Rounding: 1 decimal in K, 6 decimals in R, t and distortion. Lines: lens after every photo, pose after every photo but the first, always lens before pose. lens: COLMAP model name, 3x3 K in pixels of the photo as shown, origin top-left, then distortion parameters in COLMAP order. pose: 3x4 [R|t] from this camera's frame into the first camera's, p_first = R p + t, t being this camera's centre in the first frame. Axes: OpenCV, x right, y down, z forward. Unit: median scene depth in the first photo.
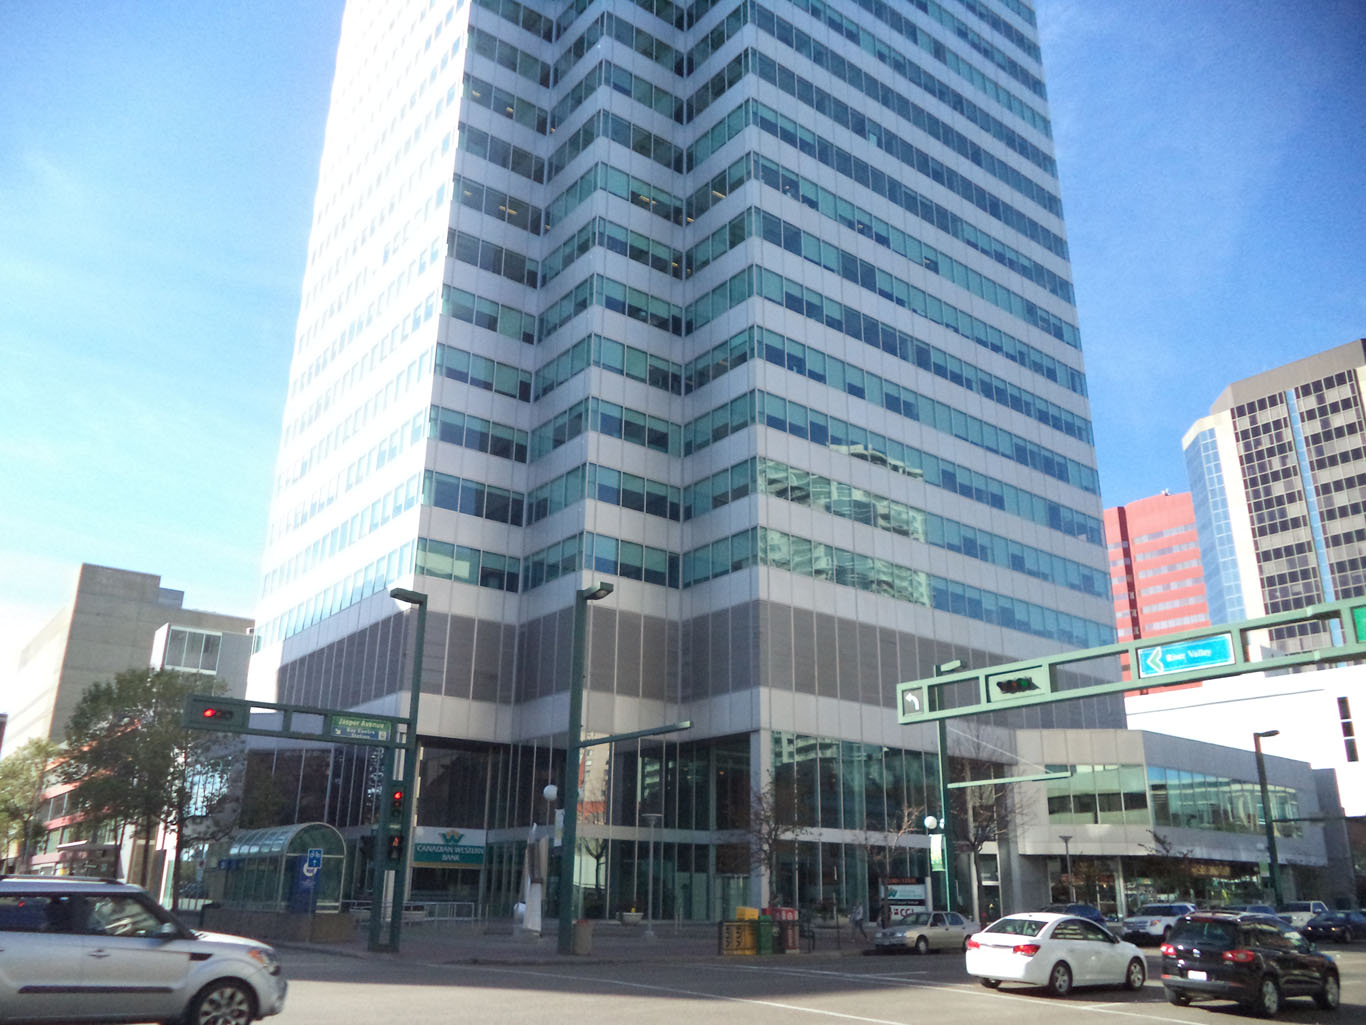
lens RADIAL K [[1088.6, 0, 699.9], [0, 1088.6, 493.7], [0, 0, 1]] dist [-0.038584, 0.001005]
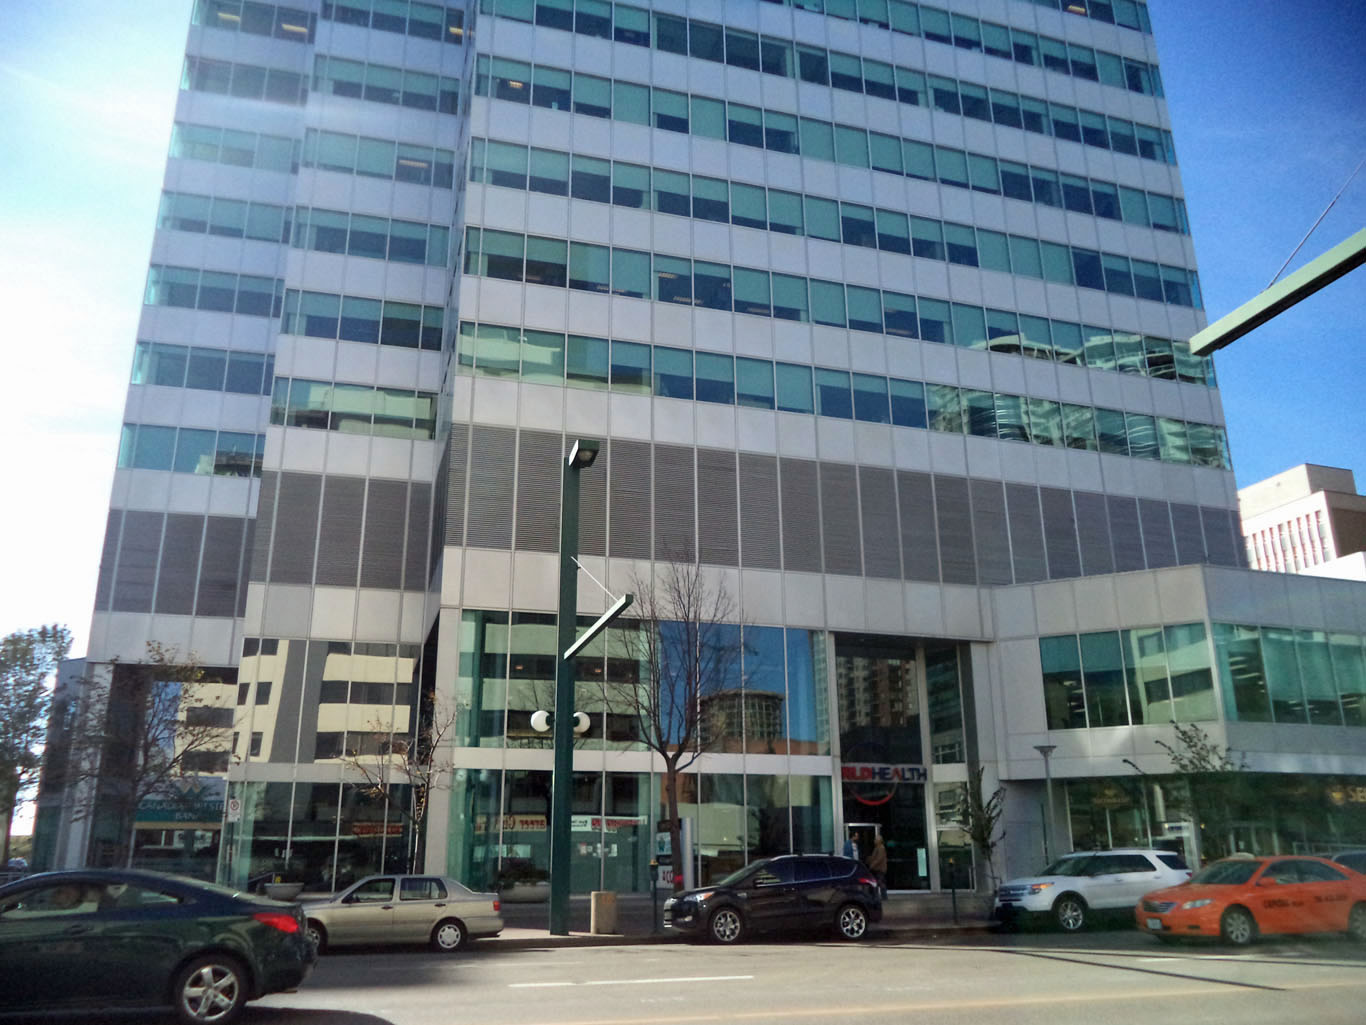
lens RADIAL K [[1137.6, 0, 709.1], [0, 1137.6, 492.9], [0, 0, 1]] dist [-0.051773, 0.006268]
pose [[0.934683, -0.141598, -0.326065, 0.362643], [0.146404, 0.989175, -0.009886, 0.144904], [0.323935, -0.038497, 0.945296, 0.325665]]
